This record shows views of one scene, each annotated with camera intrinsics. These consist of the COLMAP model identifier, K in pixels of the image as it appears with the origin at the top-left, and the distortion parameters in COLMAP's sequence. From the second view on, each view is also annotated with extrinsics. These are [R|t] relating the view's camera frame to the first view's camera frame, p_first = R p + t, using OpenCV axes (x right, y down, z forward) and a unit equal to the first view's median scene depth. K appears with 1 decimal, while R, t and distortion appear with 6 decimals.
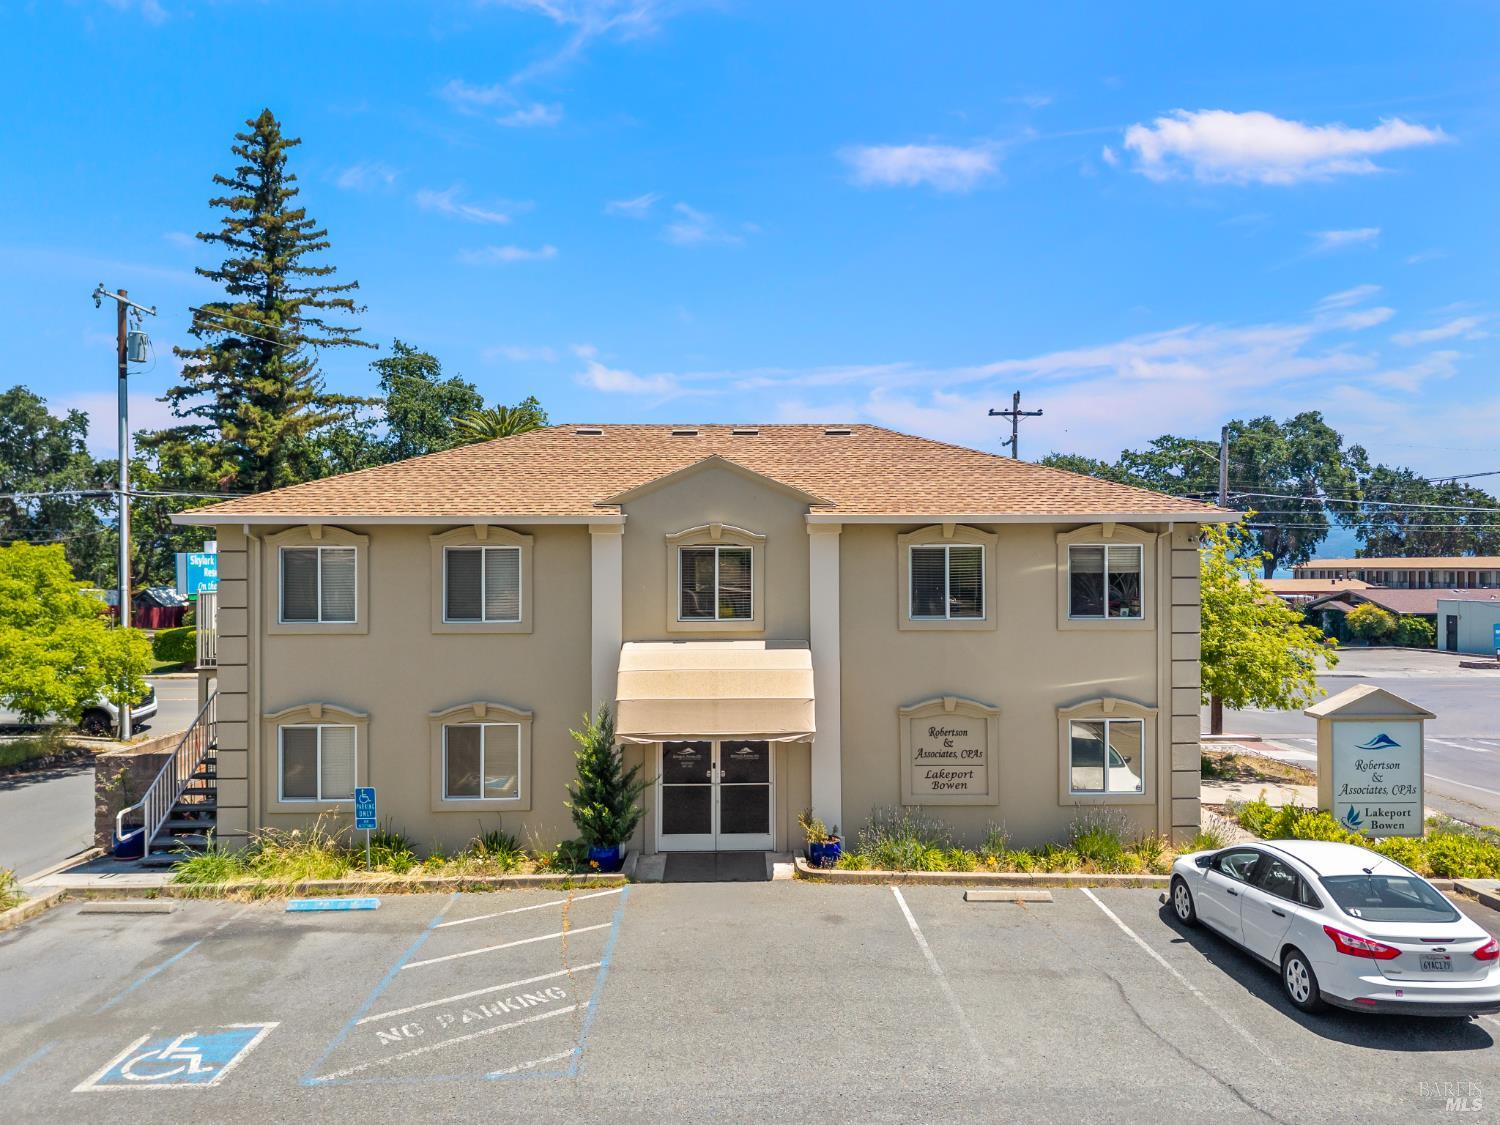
lens RADIAL K [[1011.3, 0, 748.5], [0, 1011.3, 568.5], [0, 0, 1]] dist [0.030564, -0.030941]
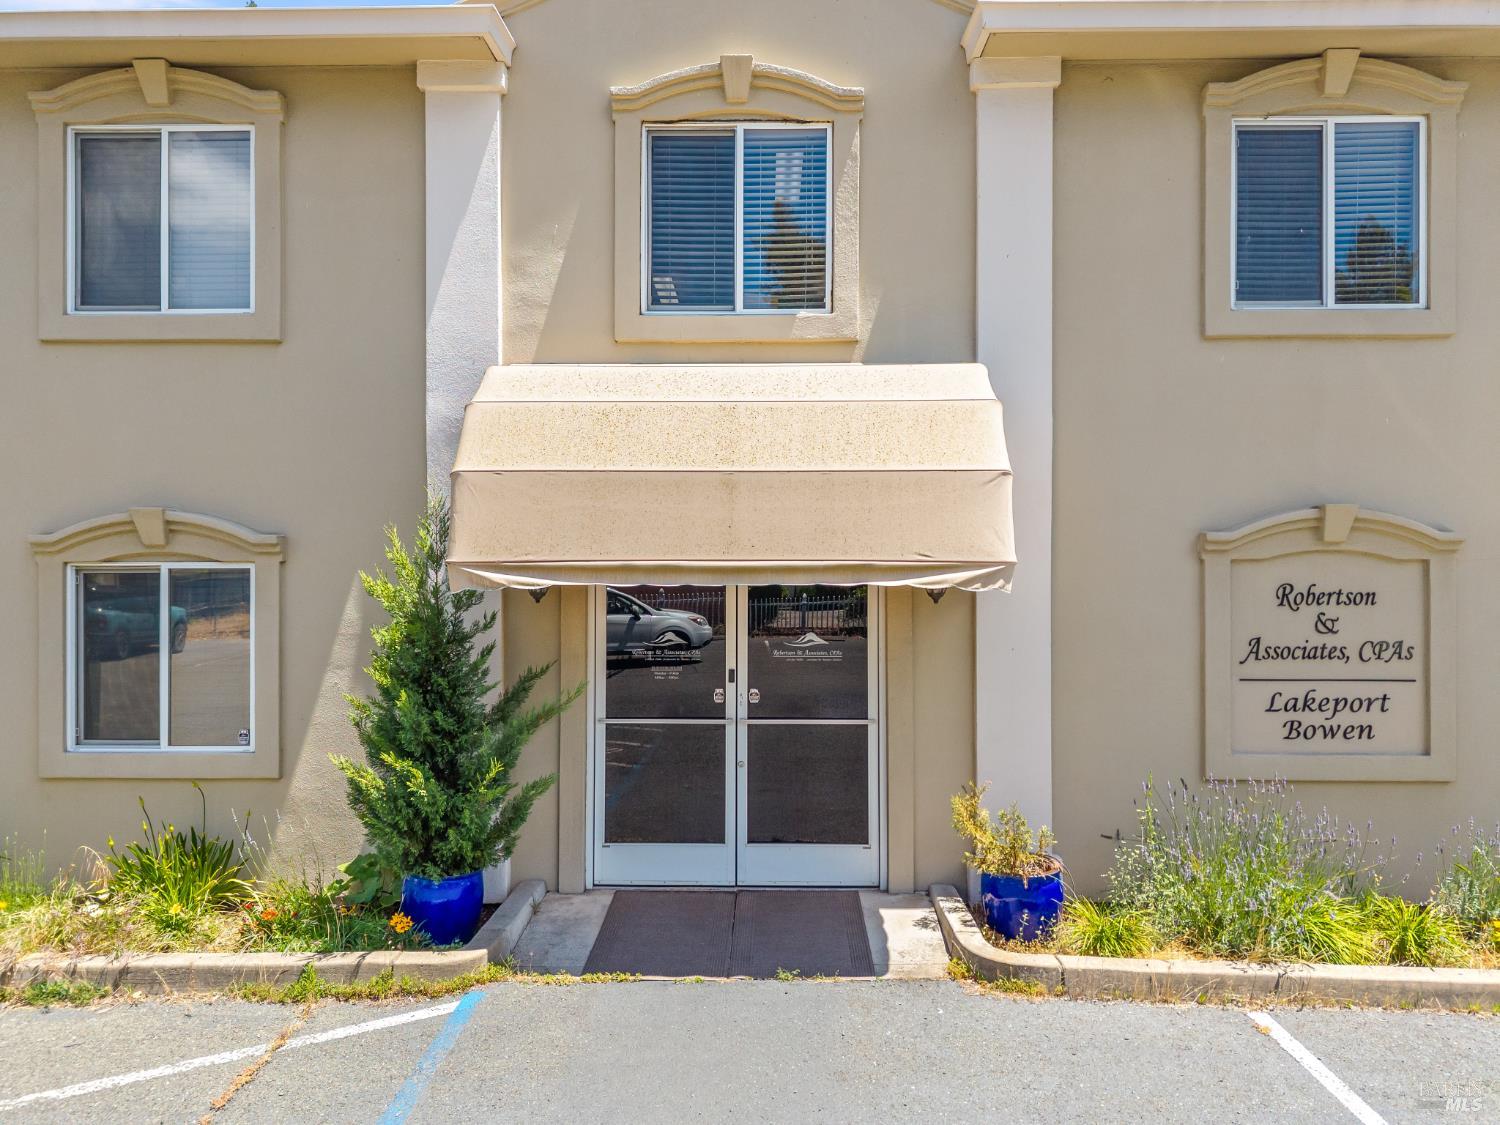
lens RADIAL K [[1011.3, 0, 748.5], [0, 1011.3, 568.5], [0, 0, 1]] dist [0.030564, -0.030941]
pose [[0.998947, 0.003529, -0.045734, -0.009267], [-0.003292, 0.999981, 0.005256, 0.151761], [0.045752, -0.005100, 0.998940, 0.603550]]
